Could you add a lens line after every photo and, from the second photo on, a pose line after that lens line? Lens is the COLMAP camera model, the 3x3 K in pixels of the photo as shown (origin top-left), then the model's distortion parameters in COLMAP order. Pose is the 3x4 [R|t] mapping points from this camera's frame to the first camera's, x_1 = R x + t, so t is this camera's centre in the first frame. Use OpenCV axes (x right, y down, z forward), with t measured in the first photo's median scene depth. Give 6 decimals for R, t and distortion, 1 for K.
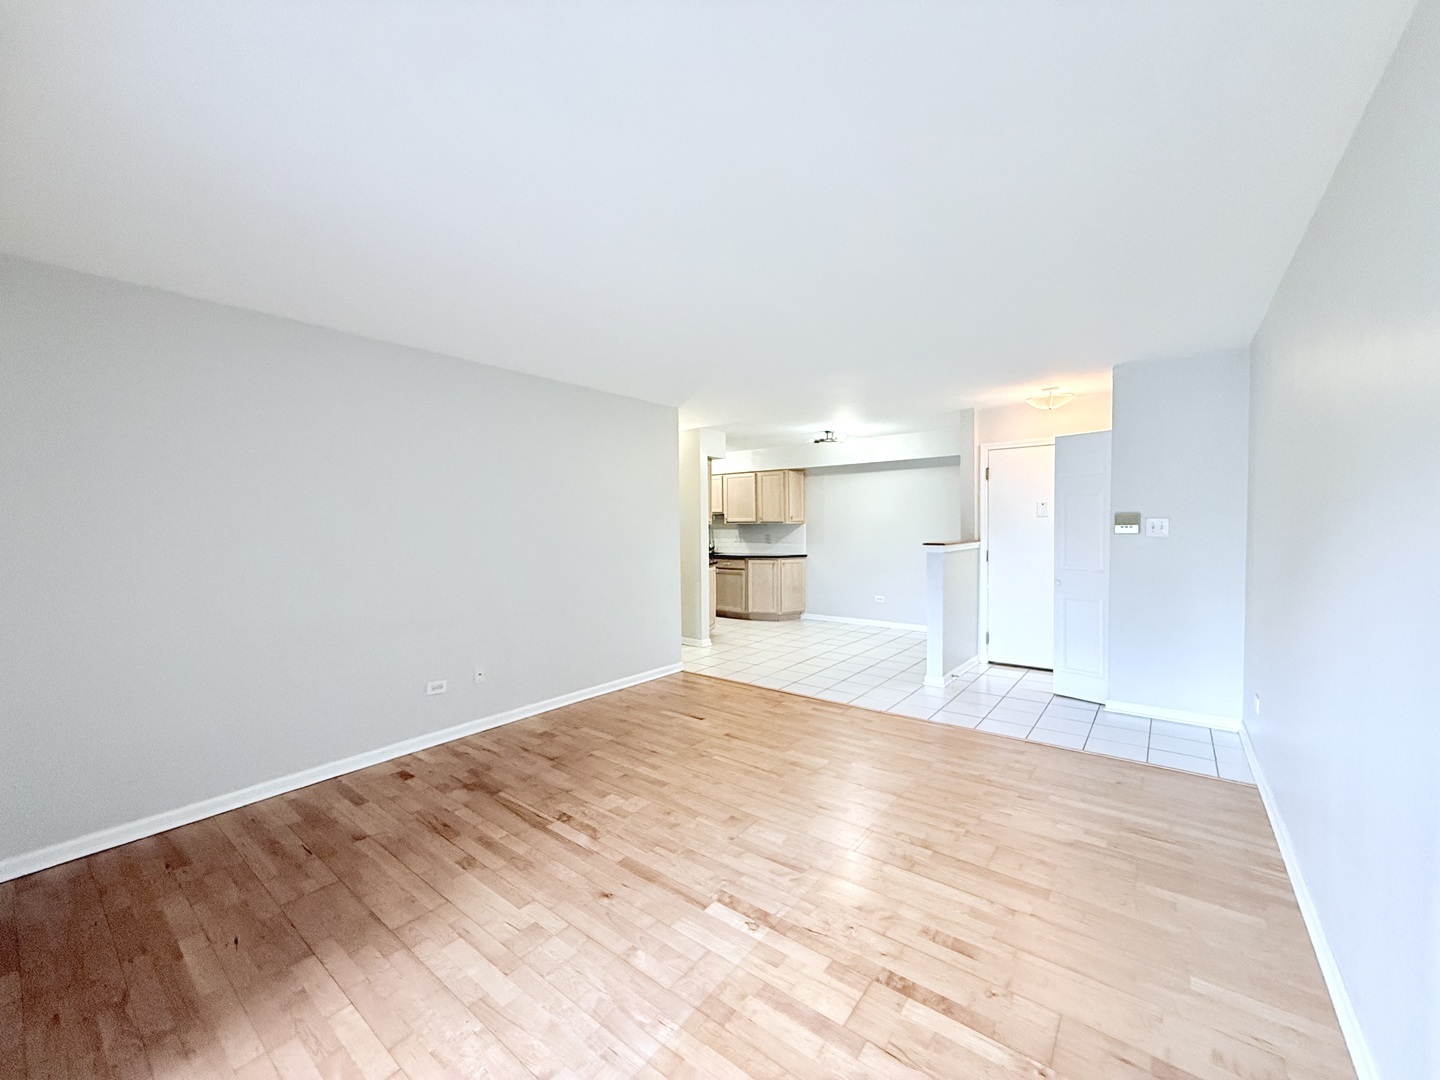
lens RADIAL K [[576.8, 0, 721.9], [0, 576.8, 536.1], [0, 0, 1]] dist [-0.002946, -0.000812]
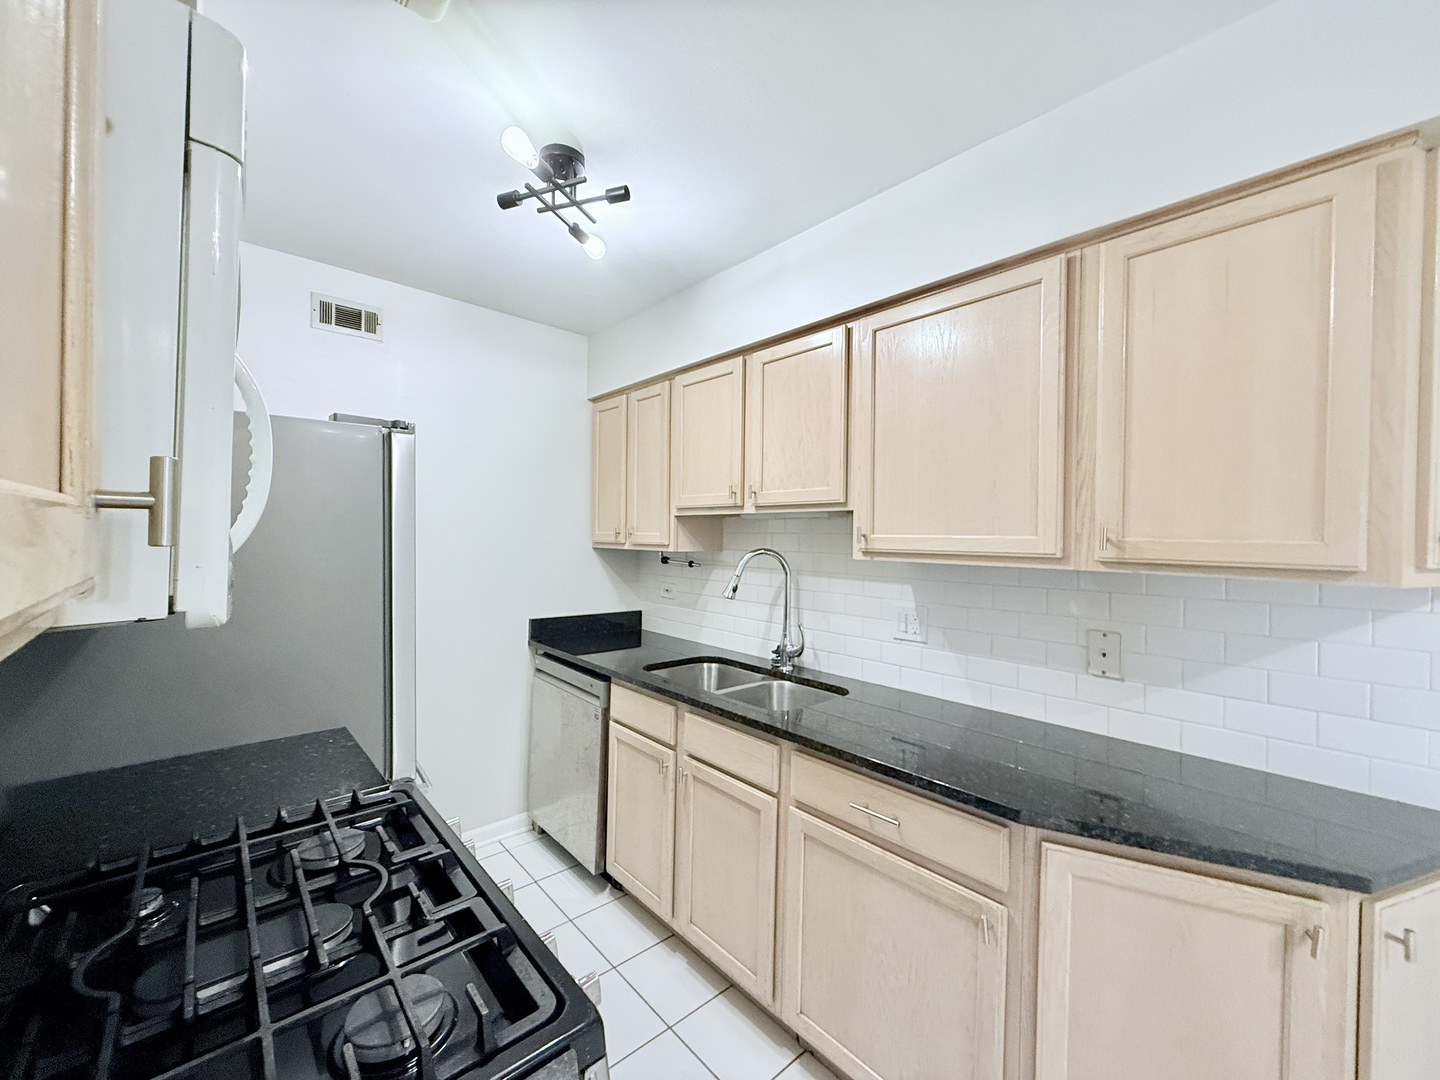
lens RADIAL K [[576.8, 0, 717.1], [0, 576.8, 541.9], [0, 0, 1]] dist [-0.002946, -0.000812]
pose [[0.984652, 0.026439, -0.172515, -0.007973], [-0.030669, 0.999290, -0.021900, -0.021424], [0.171814, 0.026854, 0.984763, 0.791840]]
